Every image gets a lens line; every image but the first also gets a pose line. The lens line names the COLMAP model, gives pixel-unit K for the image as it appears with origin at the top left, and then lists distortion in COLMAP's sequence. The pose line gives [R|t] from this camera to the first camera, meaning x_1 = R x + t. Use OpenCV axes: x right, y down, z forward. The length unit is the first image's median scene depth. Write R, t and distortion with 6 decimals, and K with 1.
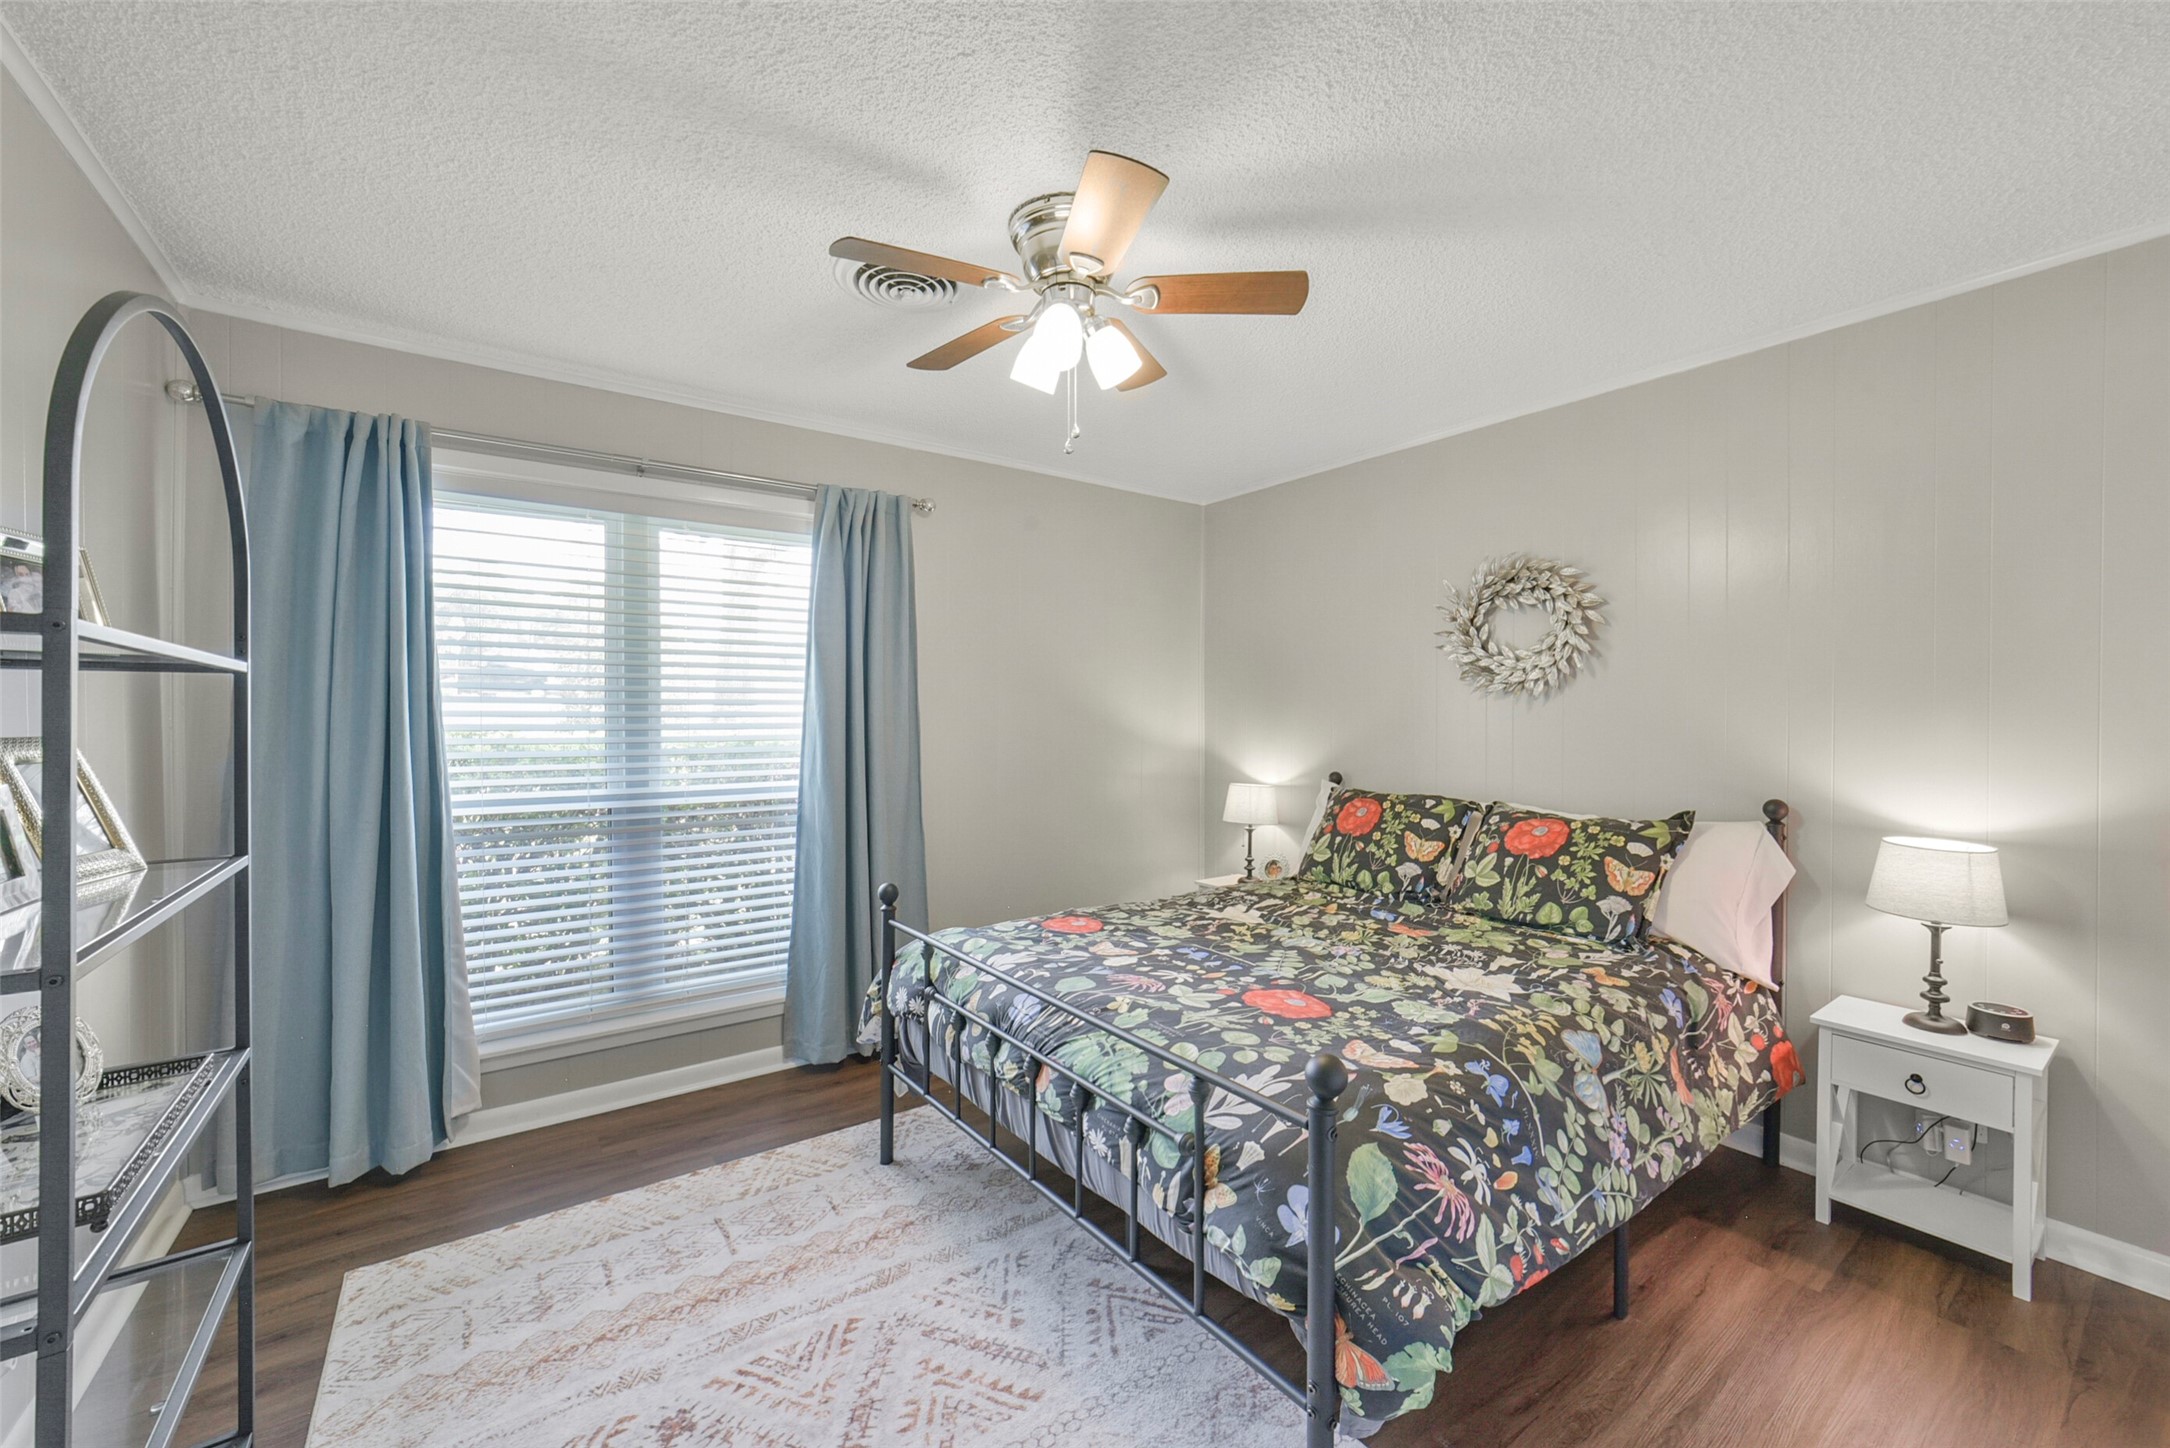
lens RADIAL K [[872.5, 0, 1087.6], [0, 872.5, 717.1], [0, 0, 1]] dist [-0.014890, -0.000229]
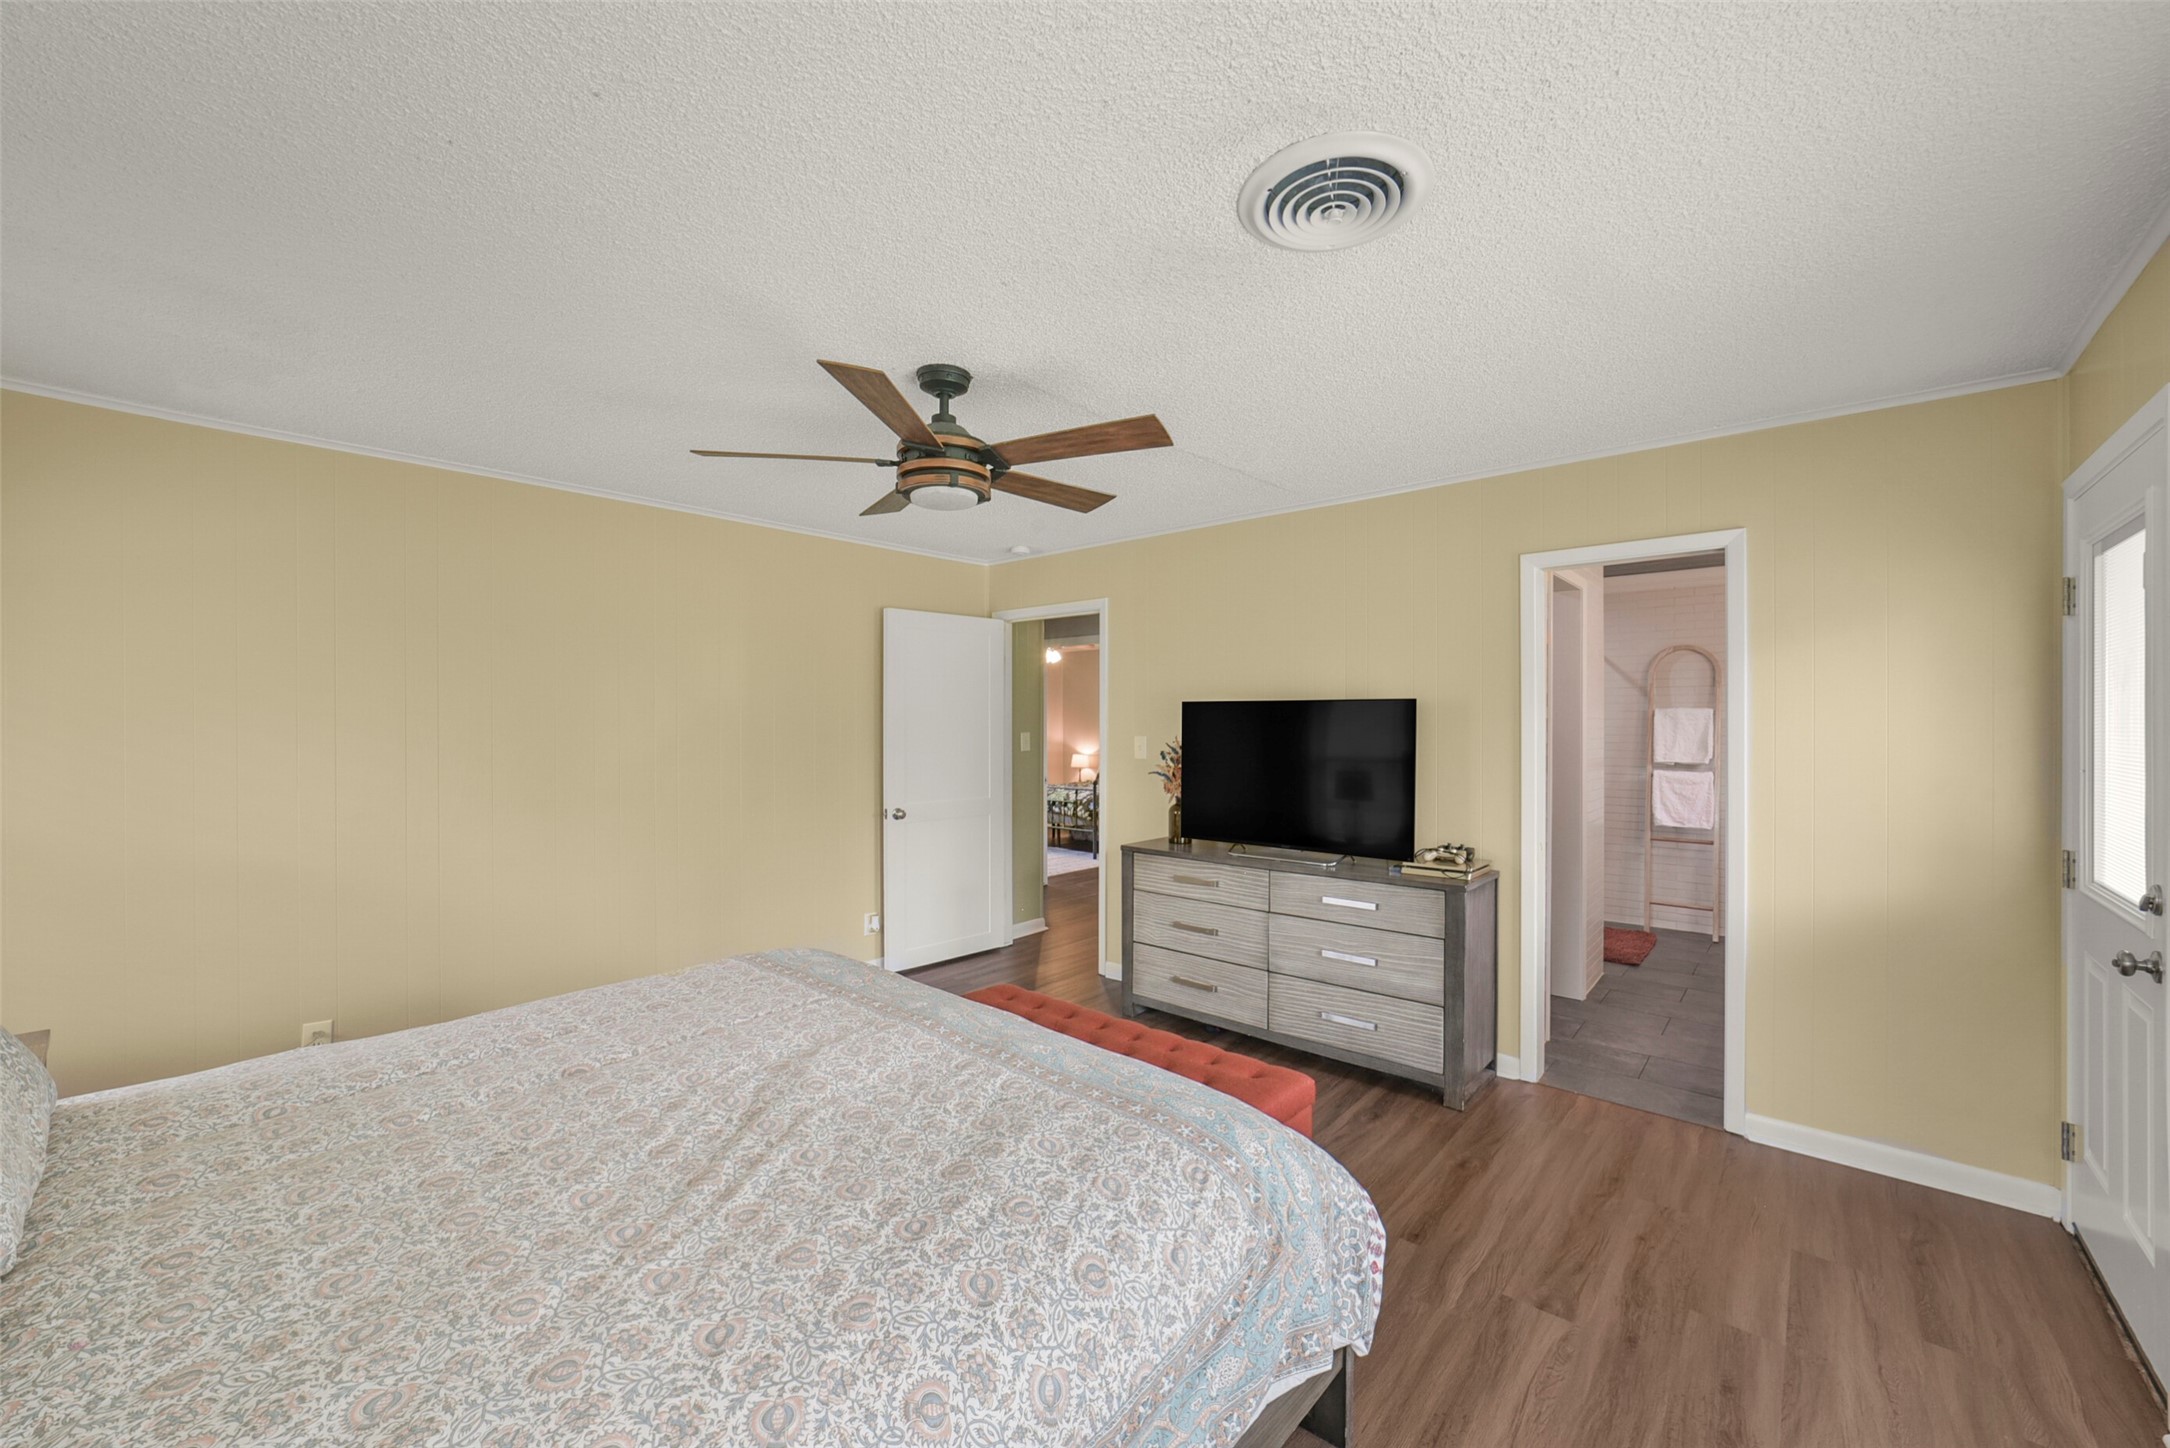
lens RADIAL K [[872.5, 0, 1084.6], [0, 872.5, 724.0], [0, 0, 1]] dist [-0.014890, -0.000229]
pose [[0.978783, 0.002071, 0.204888, -1.049542], [-0.001996, 0.999998, -0.000571, -0.054253], [-0.204888, 0.000150, 0.978785, -4.918229]]
